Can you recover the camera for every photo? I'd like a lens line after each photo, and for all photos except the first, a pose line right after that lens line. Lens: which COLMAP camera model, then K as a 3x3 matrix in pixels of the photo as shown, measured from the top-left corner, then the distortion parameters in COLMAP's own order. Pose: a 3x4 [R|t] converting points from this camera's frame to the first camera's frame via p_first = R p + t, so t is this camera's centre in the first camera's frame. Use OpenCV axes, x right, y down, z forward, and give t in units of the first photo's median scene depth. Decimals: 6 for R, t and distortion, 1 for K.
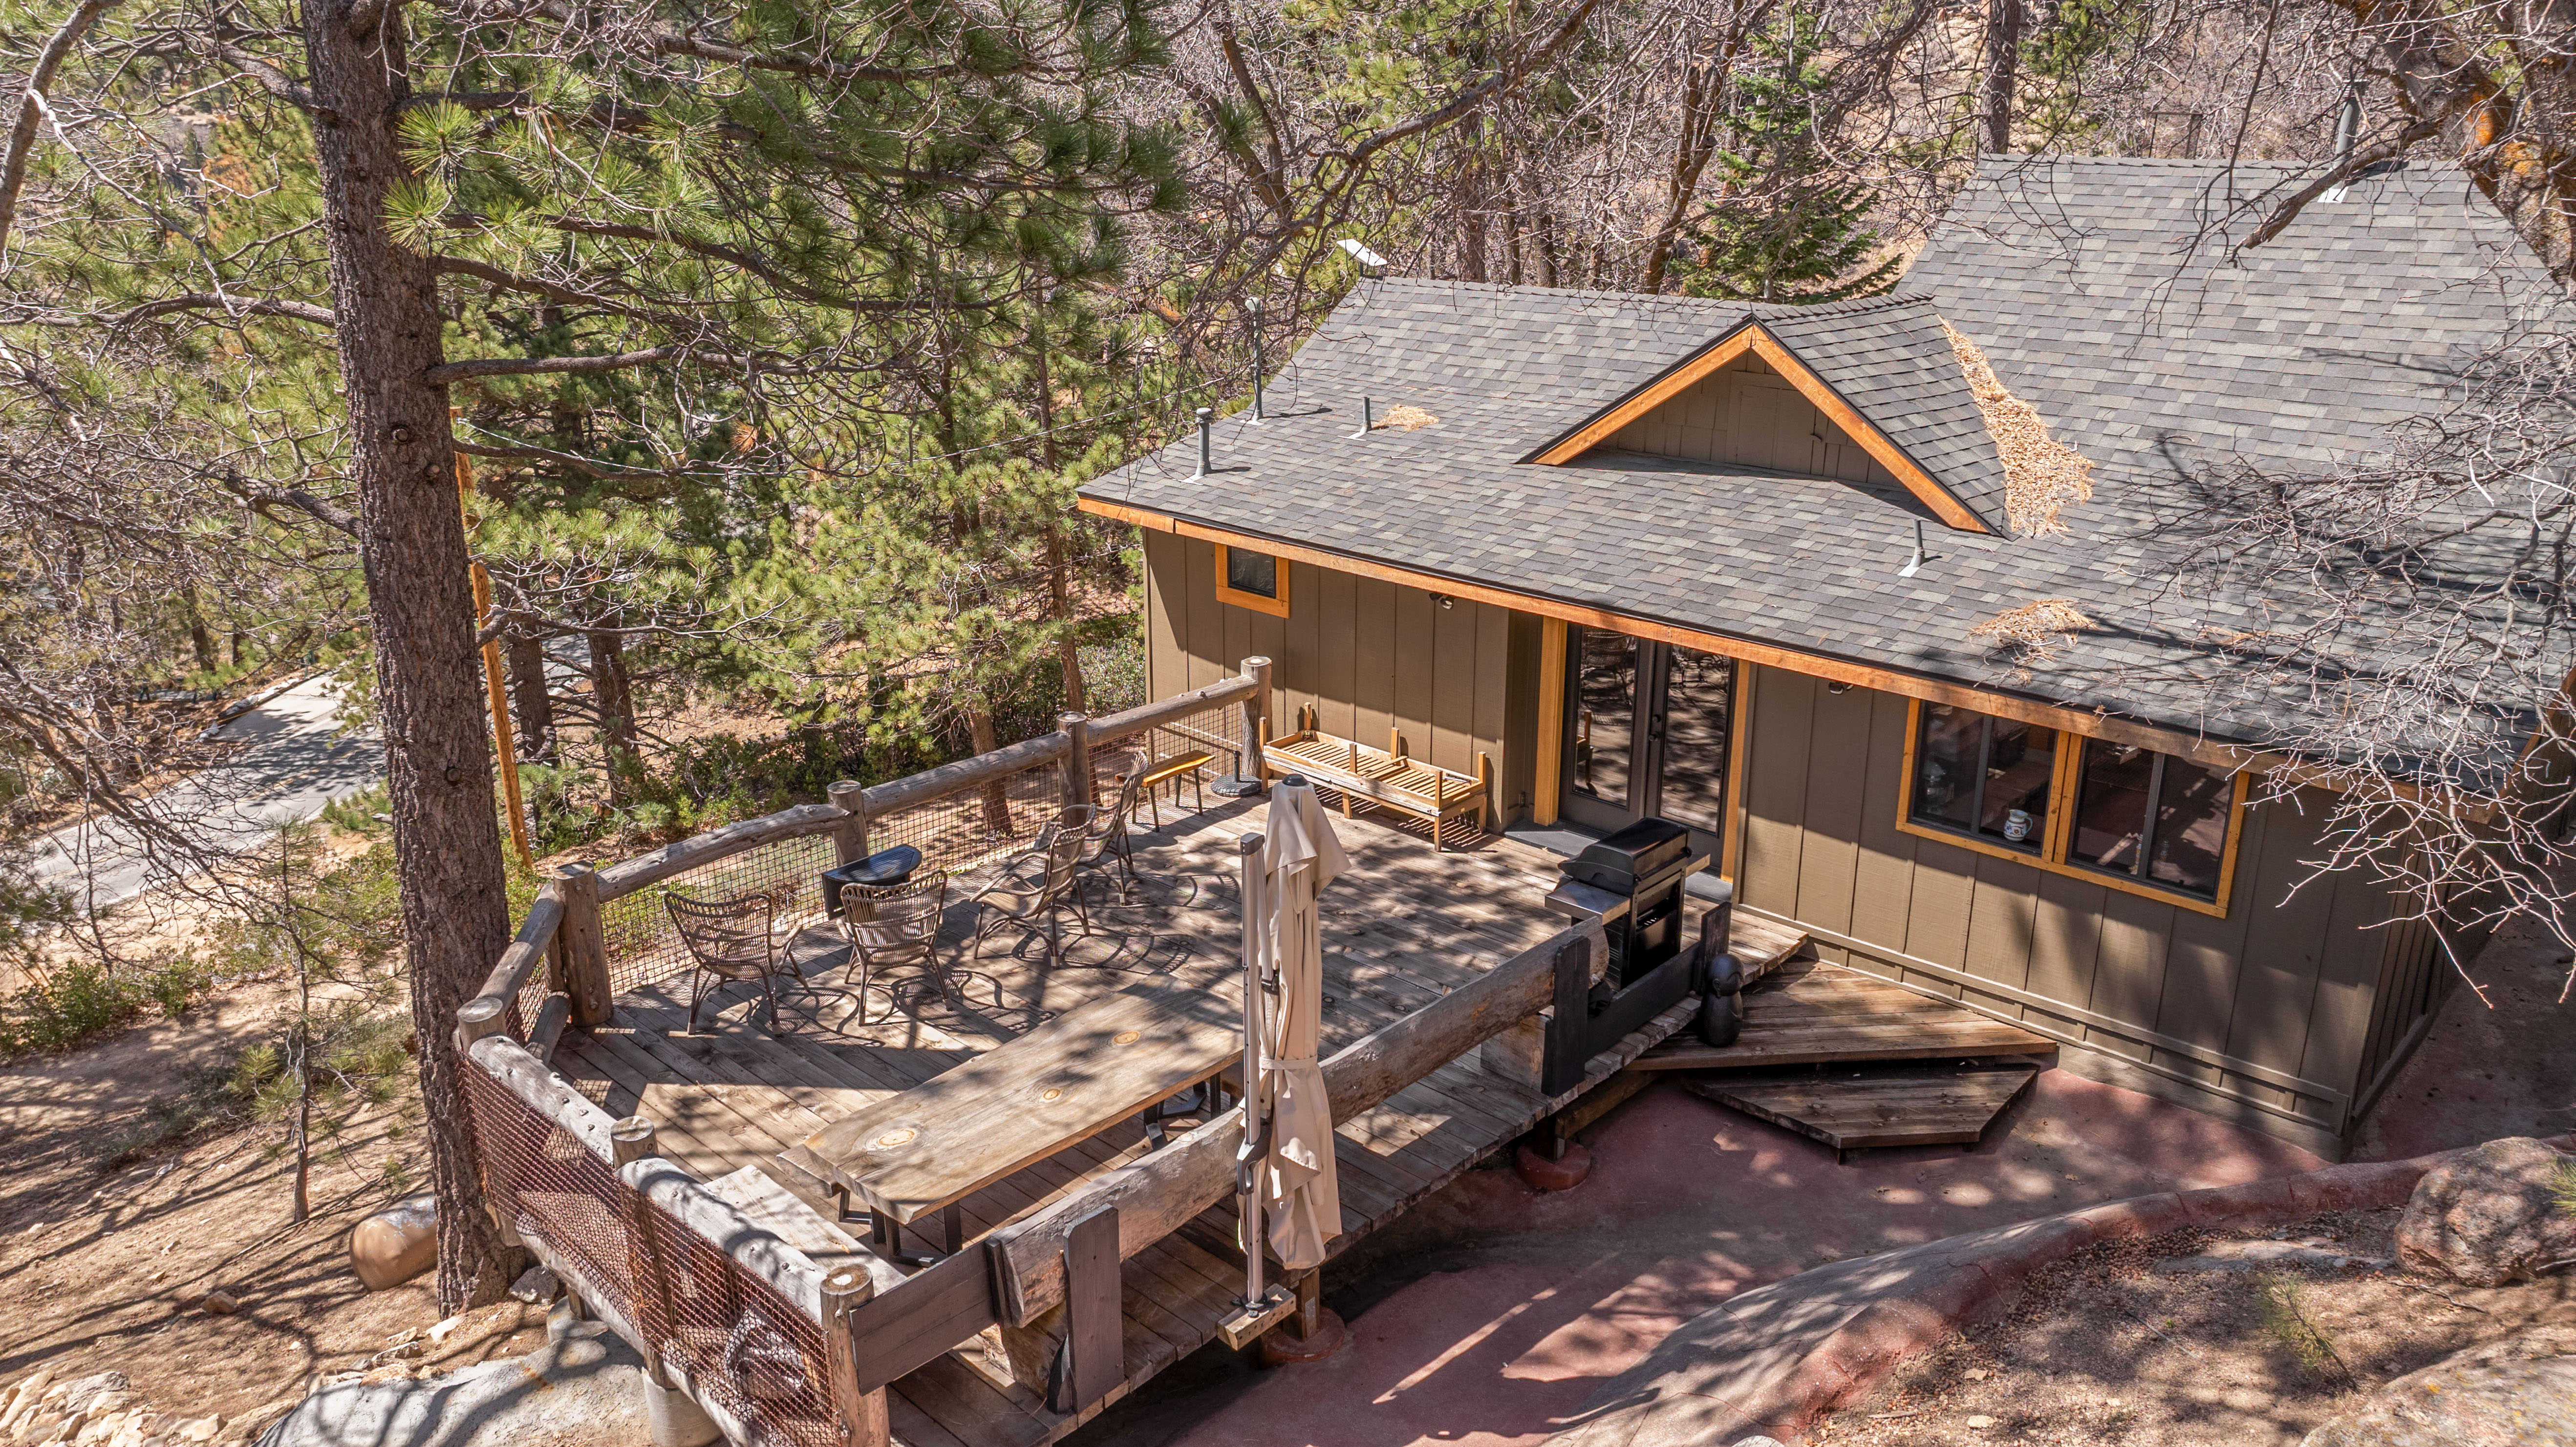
lens RADIAL K [[1787.3, 0, 1288.0], [0, 1787.3, 723.5], [0, 0, 1]] dist [0.000441, 0.000131]
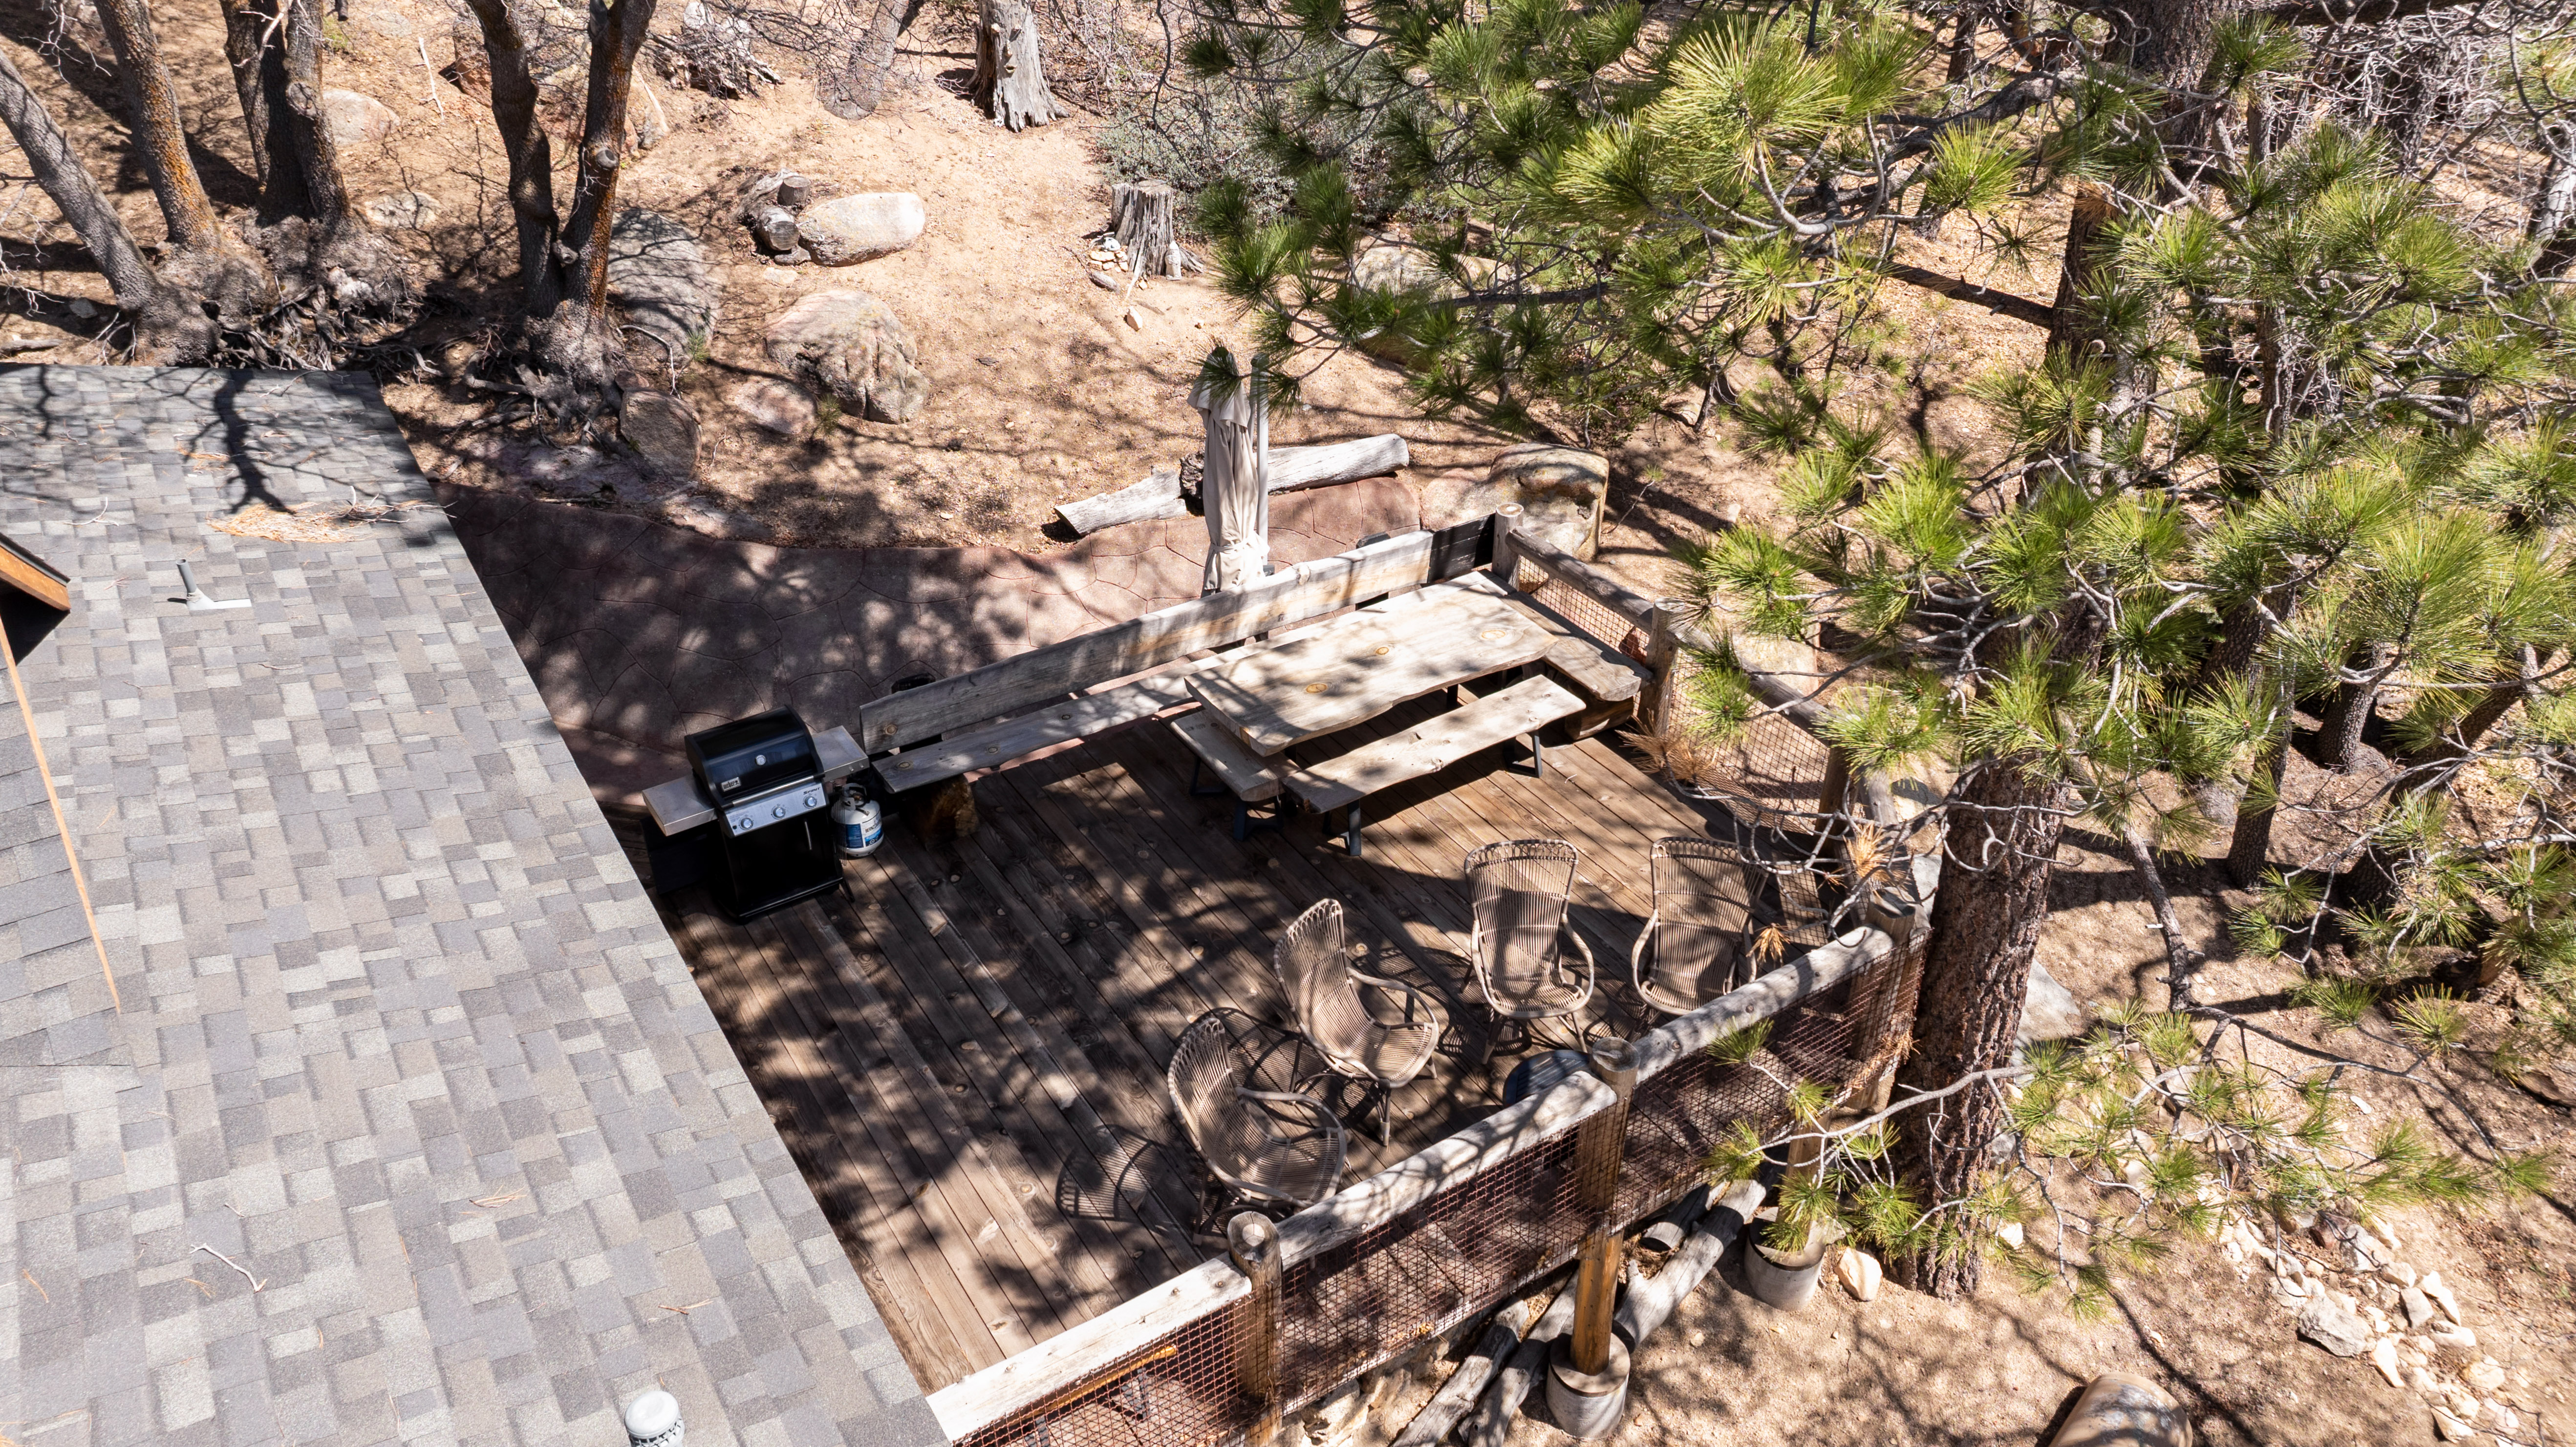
lens RADIAL K [[1787.3, 0, 1288.0], [0, 1787.3, 723.5], [0, 0, 1]] dist [0.000441, 0.000131]
pose [[-0.971730, -0.123581, 0.201168, -0.306661], [0.078413, 0.634766, 0.768716, -0.720059], [-0.222693, 0.762758, -0.607130, 1.672690]]
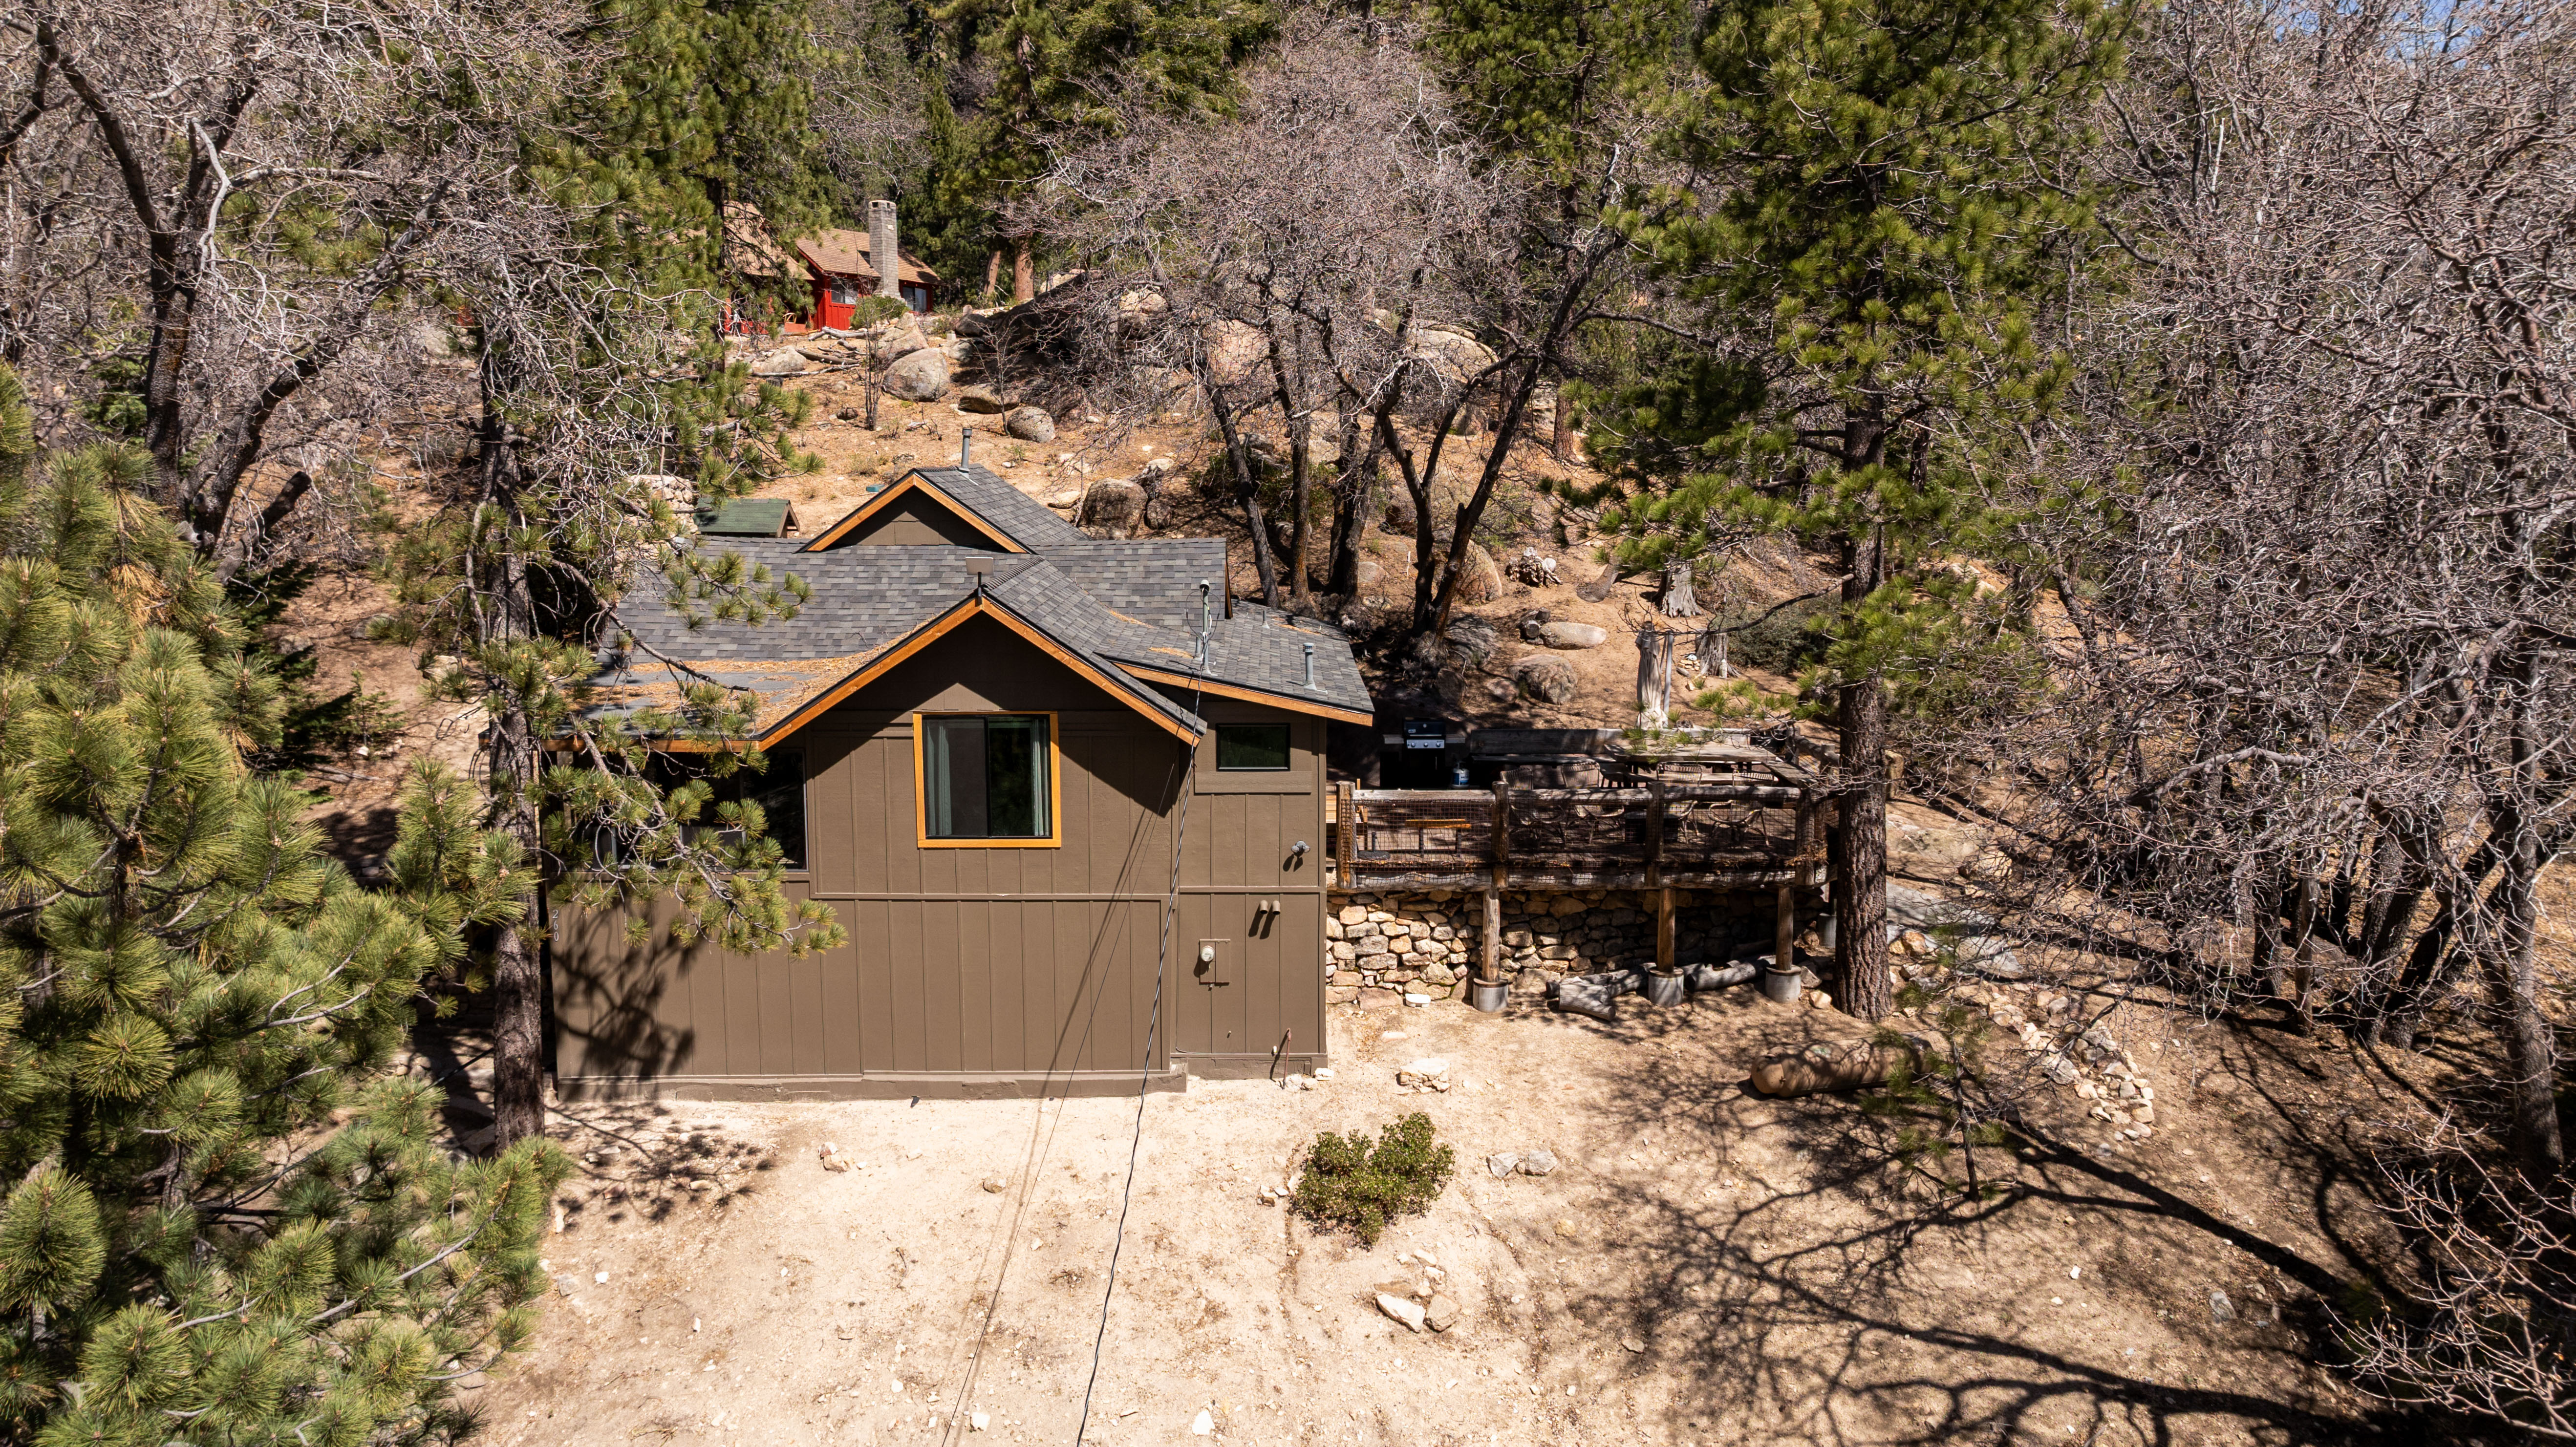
lens RADIAL K [[1787.3, 0, 1288.0], [0, 1787.3, 723.5], [0, 0, 1]] dist [0.000441, 0.000131]
pose [[-0.702178, -0.104719, 0.704258, -1.729277], [0.227791, 0.904097, 0.361552, -1.017578], [-0.674579, 0.414297, -0.610983, 3.086660]]
